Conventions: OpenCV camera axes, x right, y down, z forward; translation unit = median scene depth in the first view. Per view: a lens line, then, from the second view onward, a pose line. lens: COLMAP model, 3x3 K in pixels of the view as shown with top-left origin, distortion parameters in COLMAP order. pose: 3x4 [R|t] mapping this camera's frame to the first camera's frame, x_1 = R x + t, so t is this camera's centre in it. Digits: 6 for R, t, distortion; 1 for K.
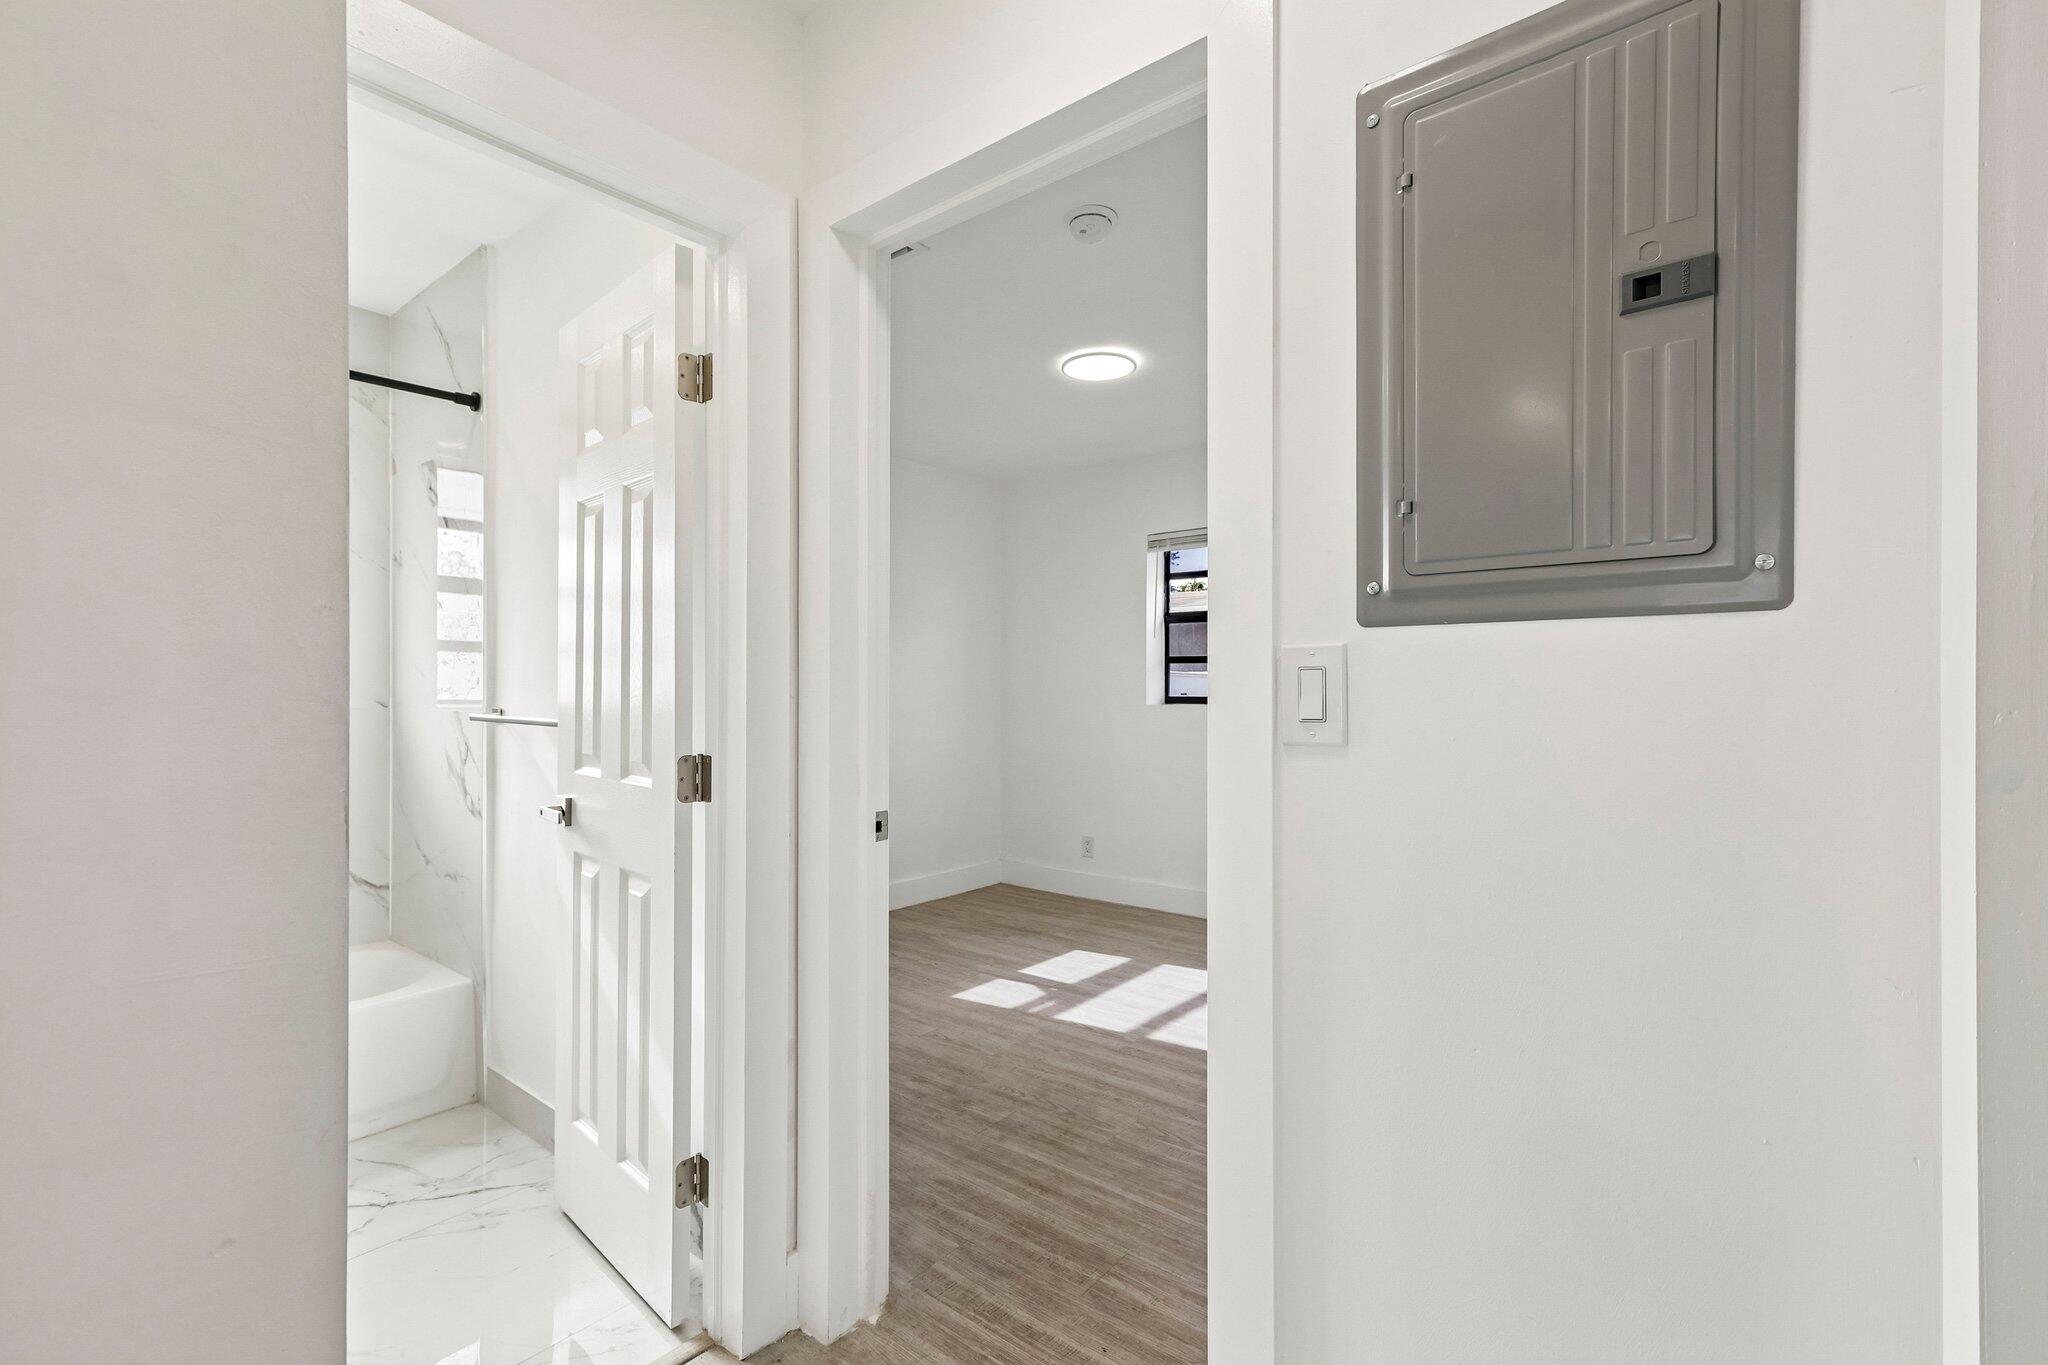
lens RADIAL K [[916.9, 0, 1022.1], [0, 916.9, 673.8], [0, 0, 1]] dist [0.004460, -0.000429]
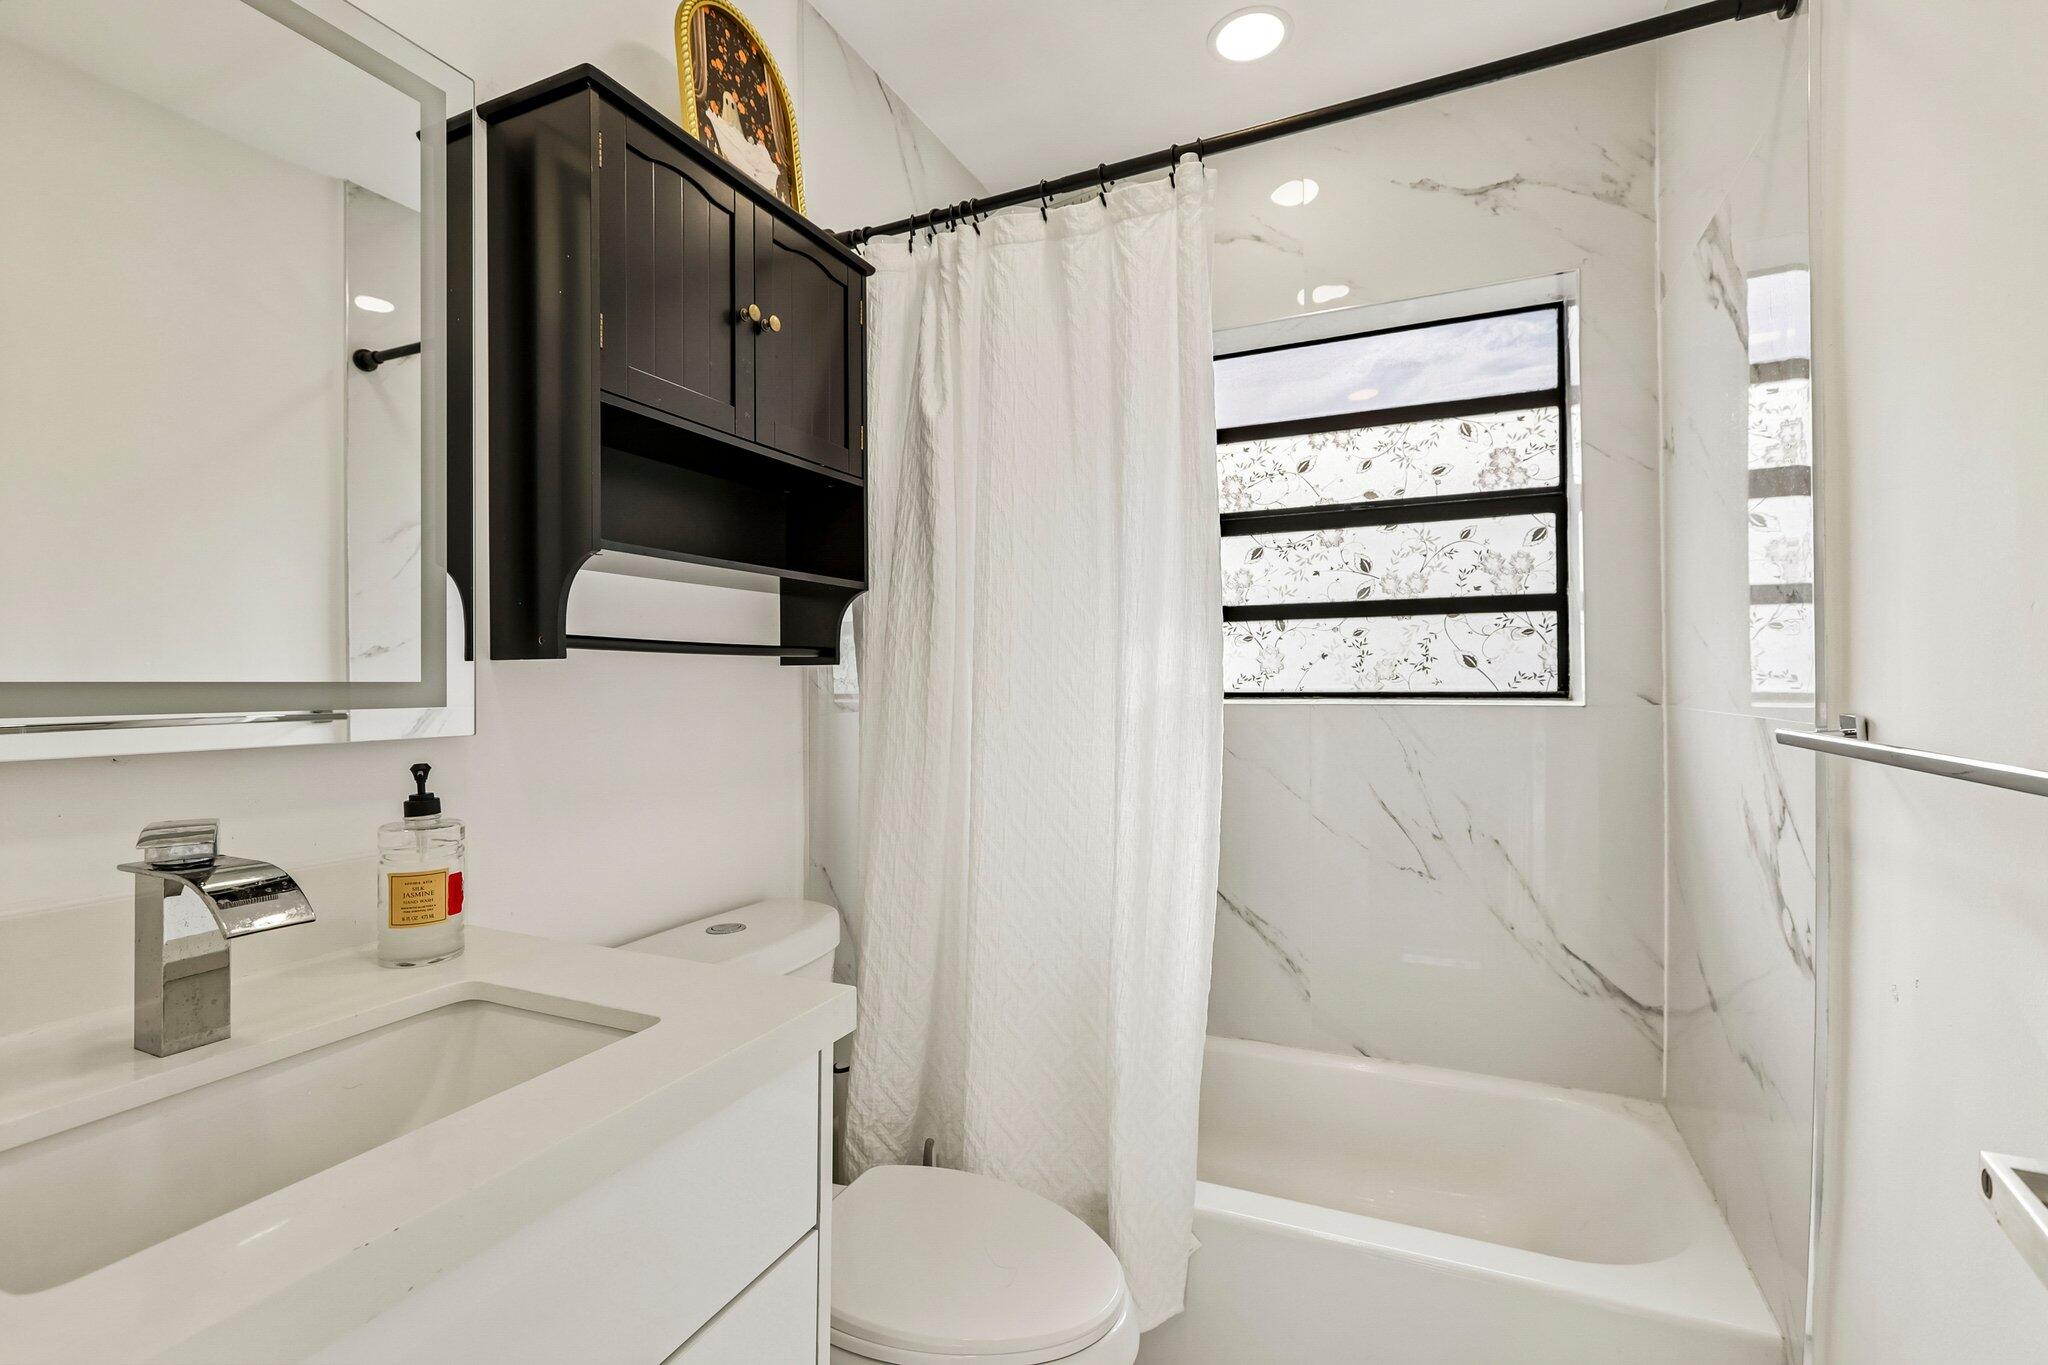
lens RADIAL K [[916.9, 0, 1022.1], [0, 916.9, 673.8], [0, 0, 1]] dist [0.004460, -0.000429]
pose [[0.272219, -0.000856, -0.962235, -0.265982], [0.005129, 0.999987, 0.000561, 0.015964], [0.962222, -0.005088, 0.272220, 0.504524]]
